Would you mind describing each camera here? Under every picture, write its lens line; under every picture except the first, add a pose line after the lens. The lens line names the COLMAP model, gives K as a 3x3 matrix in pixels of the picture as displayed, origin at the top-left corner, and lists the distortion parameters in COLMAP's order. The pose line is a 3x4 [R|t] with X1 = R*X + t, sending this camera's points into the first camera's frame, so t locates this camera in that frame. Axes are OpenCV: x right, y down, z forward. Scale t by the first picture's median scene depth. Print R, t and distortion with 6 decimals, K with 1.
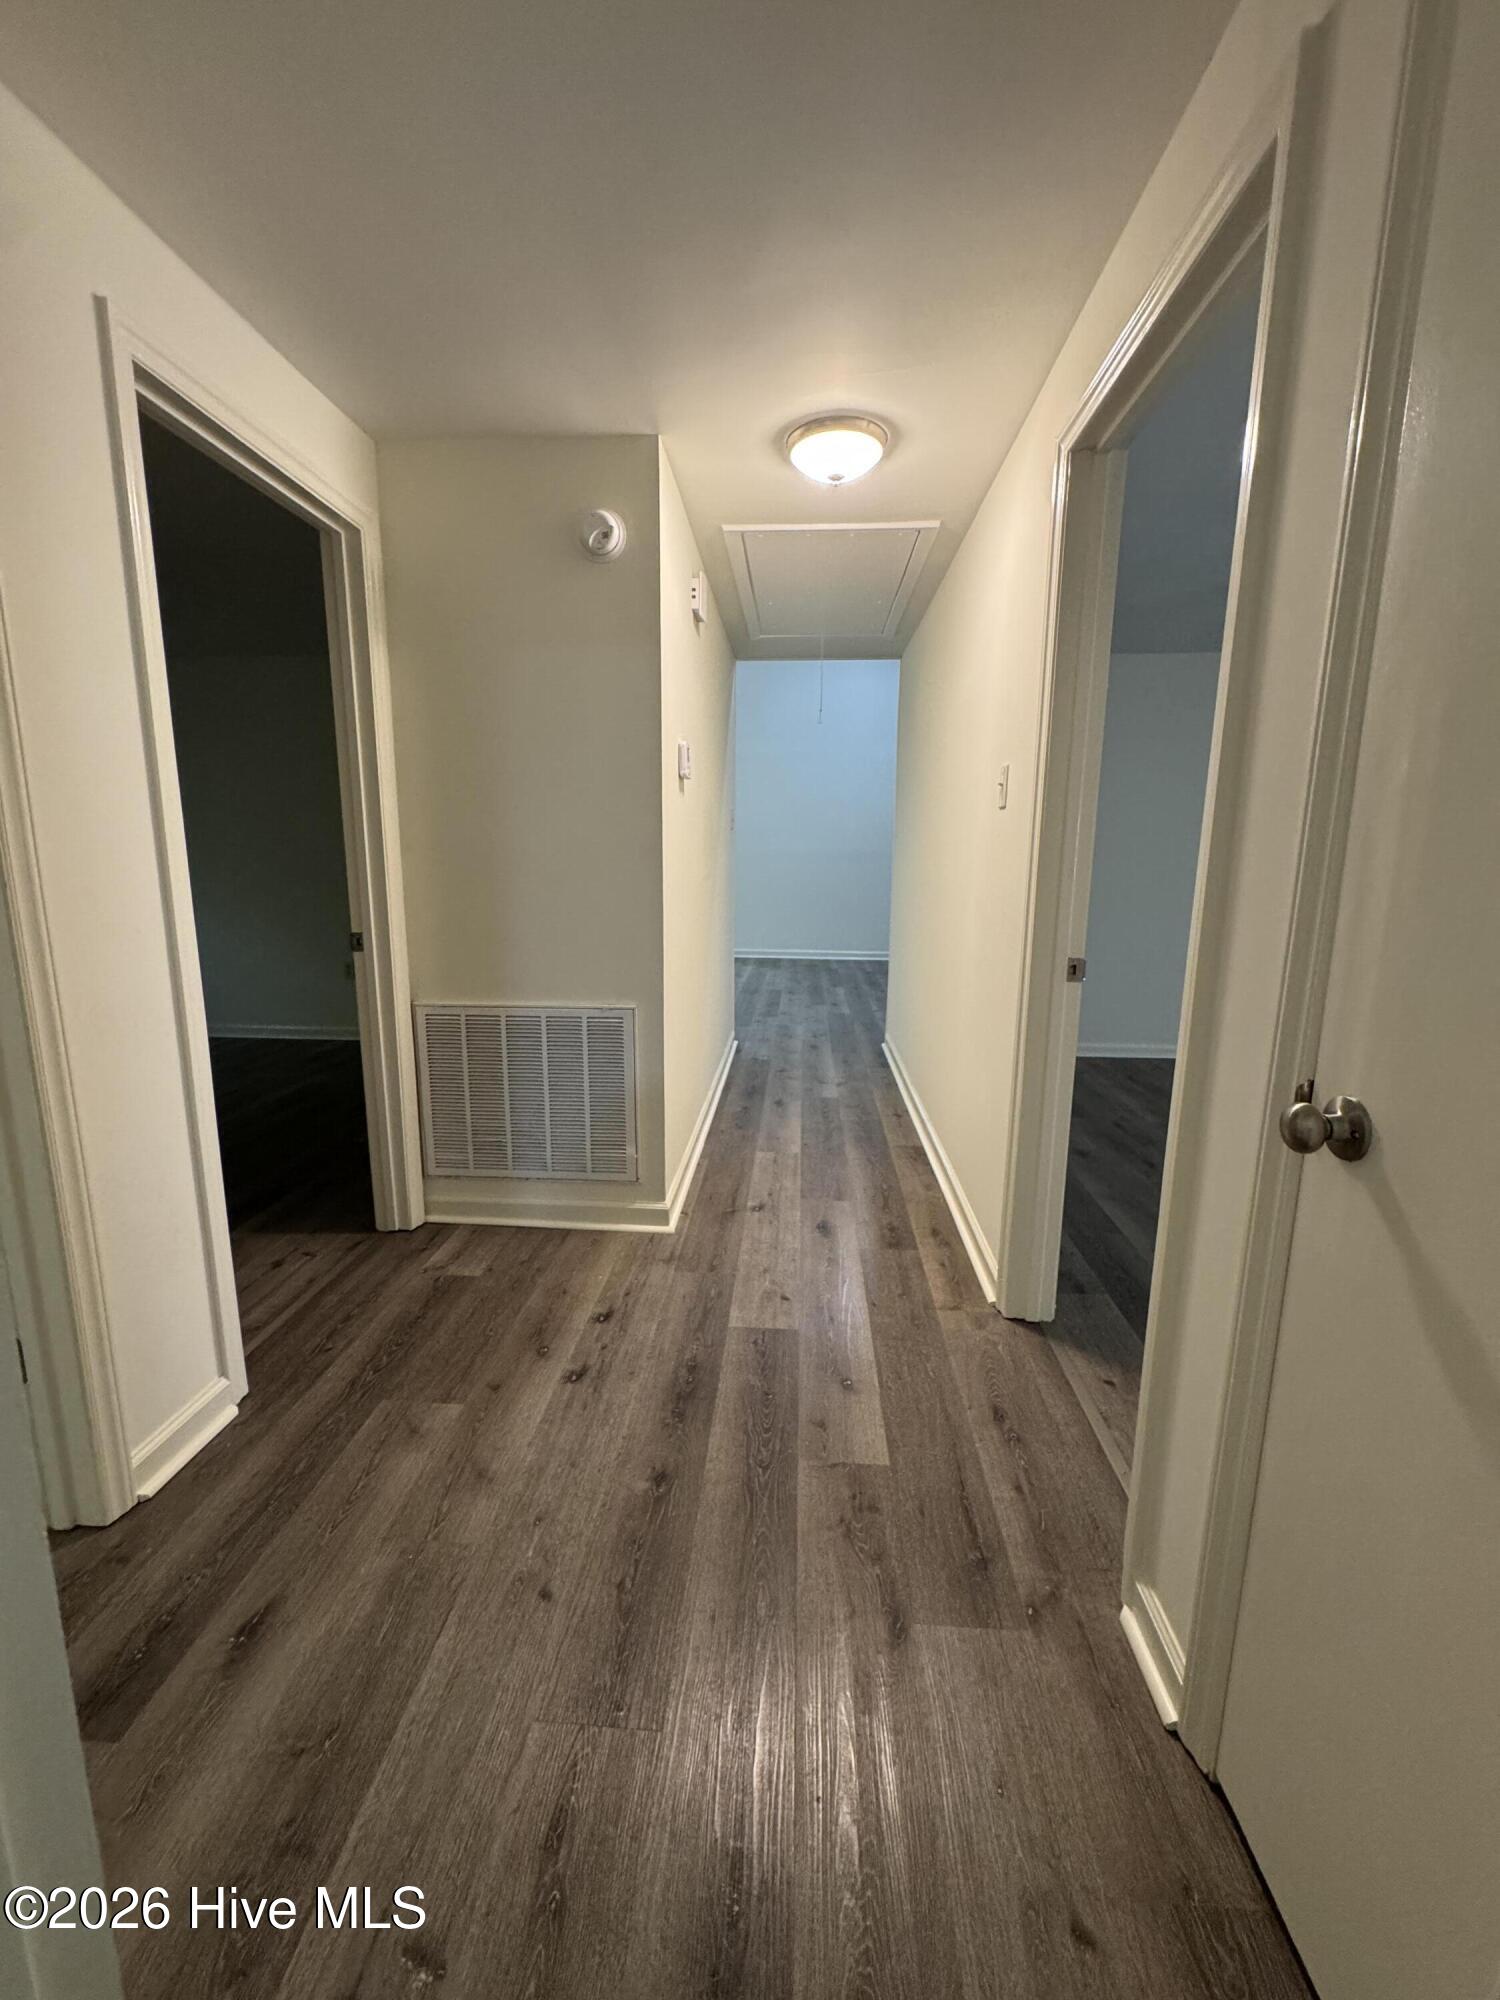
lens RADIAL K [[799.3, 0, 749.9], [0, 799.3, 1000.9], [0, 0, 1]] dist [-0.004726, 0.000711]
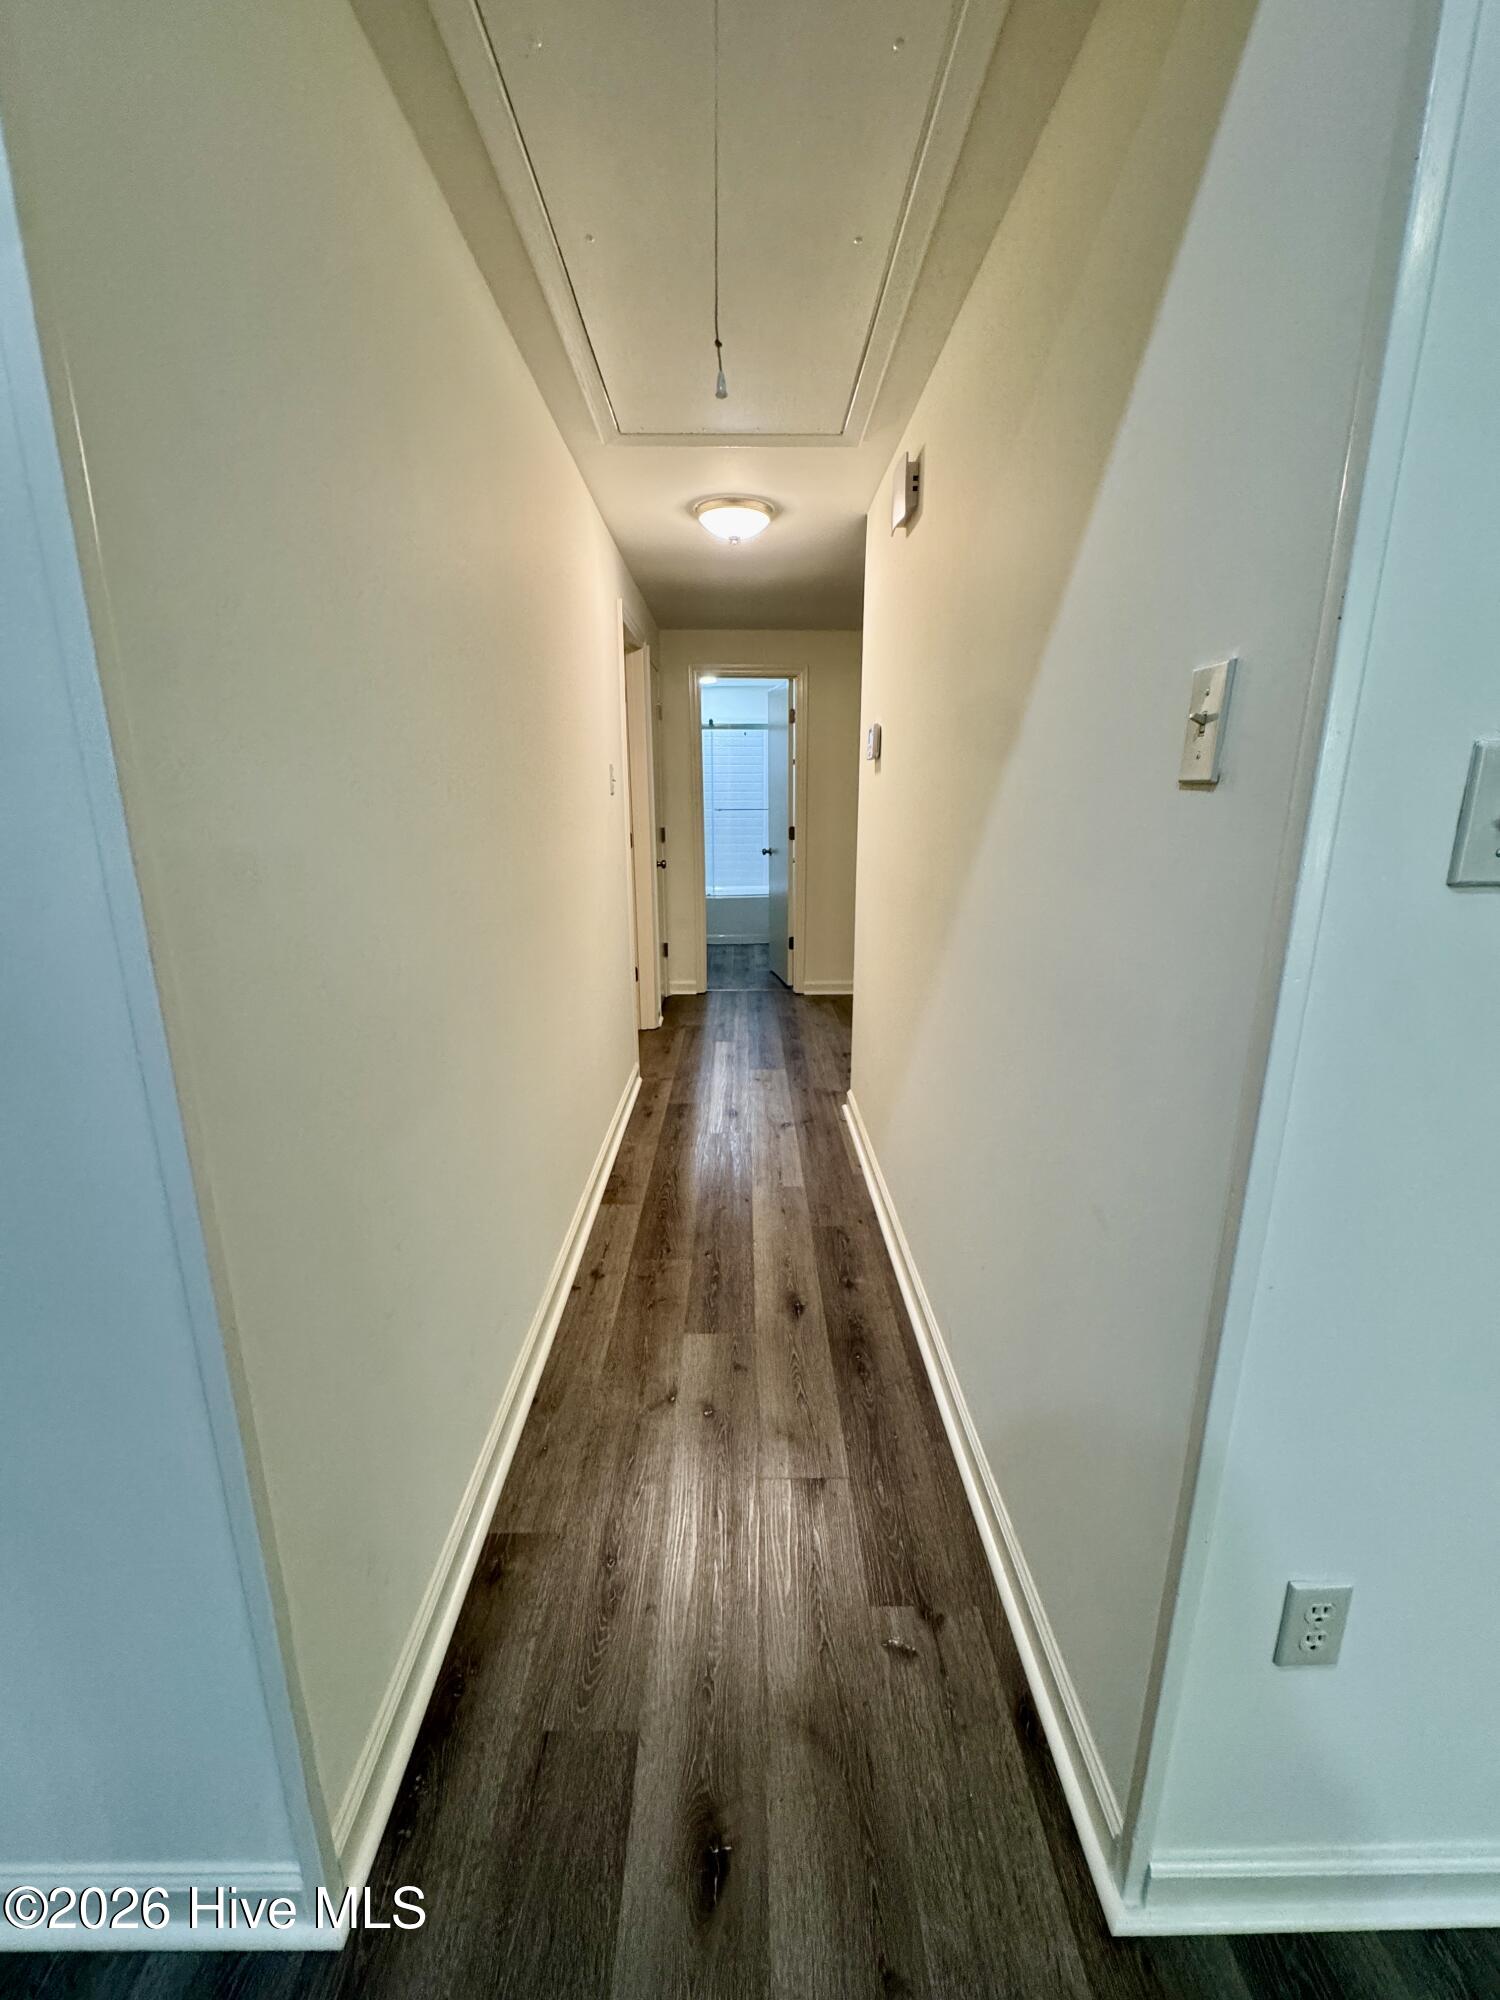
lens RADIAL K [[799.3, 0, 761.0], [0, 799.3, 991.8], [0, 0, 1]] dist [-0.004726, 0.000711]
pose [[-0.996033, 0.018265, -0.087091, 0.132944], [-0.018987, 0.912547, 0.408530, -0.374349], [0.086937, 0.408563, -0.908580, 1.803643]]
